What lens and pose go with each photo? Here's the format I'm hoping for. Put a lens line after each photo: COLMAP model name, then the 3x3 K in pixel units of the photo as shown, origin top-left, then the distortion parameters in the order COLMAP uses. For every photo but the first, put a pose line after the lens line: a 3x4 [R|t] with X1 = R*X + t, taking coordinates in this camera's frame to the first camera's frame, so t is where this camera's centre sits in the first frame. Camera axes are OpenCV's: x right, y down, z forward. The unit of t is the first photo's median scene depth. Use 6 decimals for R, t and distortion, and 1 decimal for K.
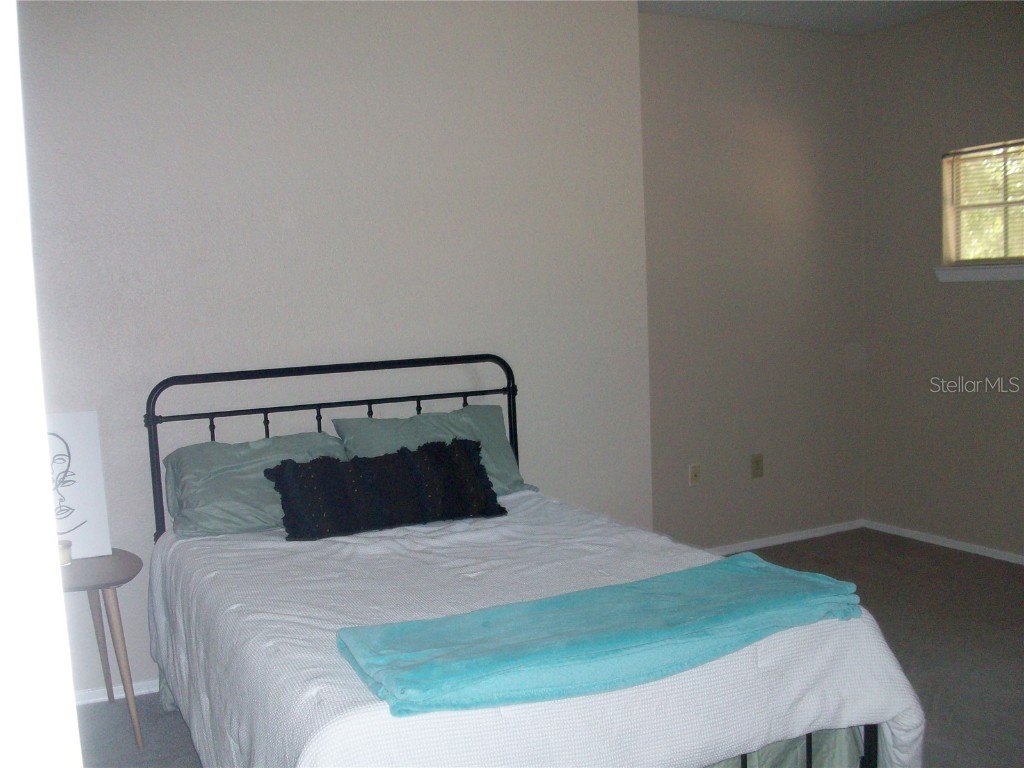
lens RADIAL K [[1024.4, 0, 512.6], [0, 1024.4, 383.7], [0, 0, 1]] dist [-0.043033, 0.000000]
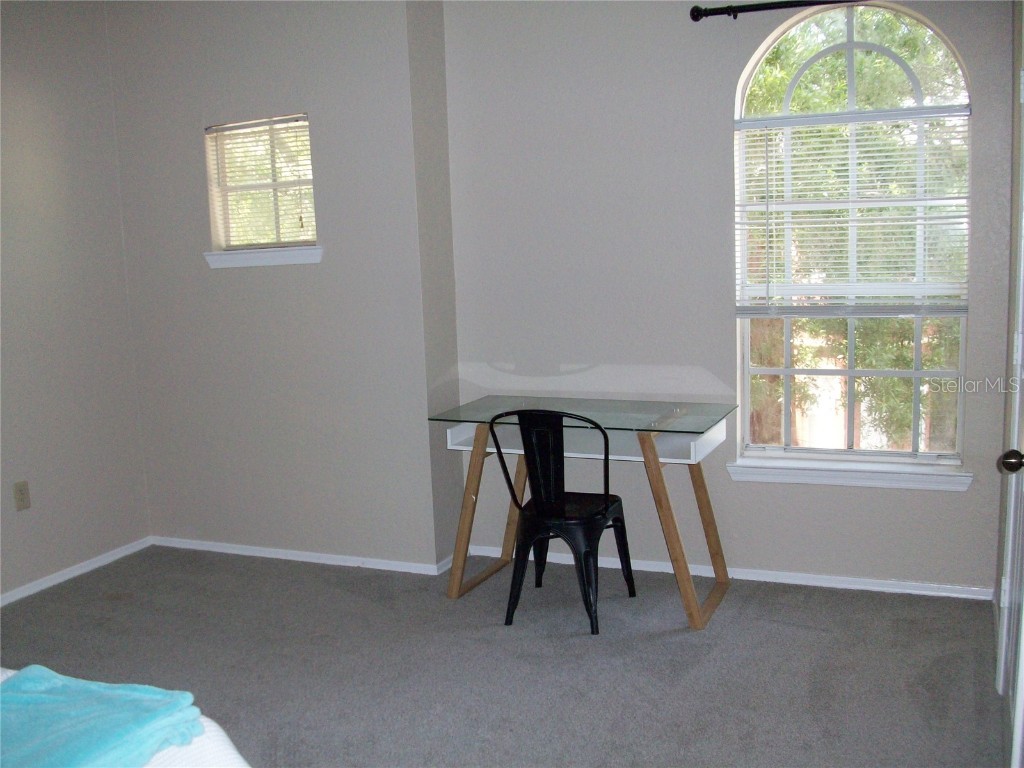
lens RADIAL K [[1022.7, 0, 511.4], [0, 1022.7, 383.3], [0, 0, 1]] dist [-0.094048, 0.000000]
pose [[0.758927, -0.096423, 0.643997, 0.033461], [0.086607, 0.995136, 0.046934, -0.020862], [-0.645390, 0.020155, 0.763587, 0.148639]]
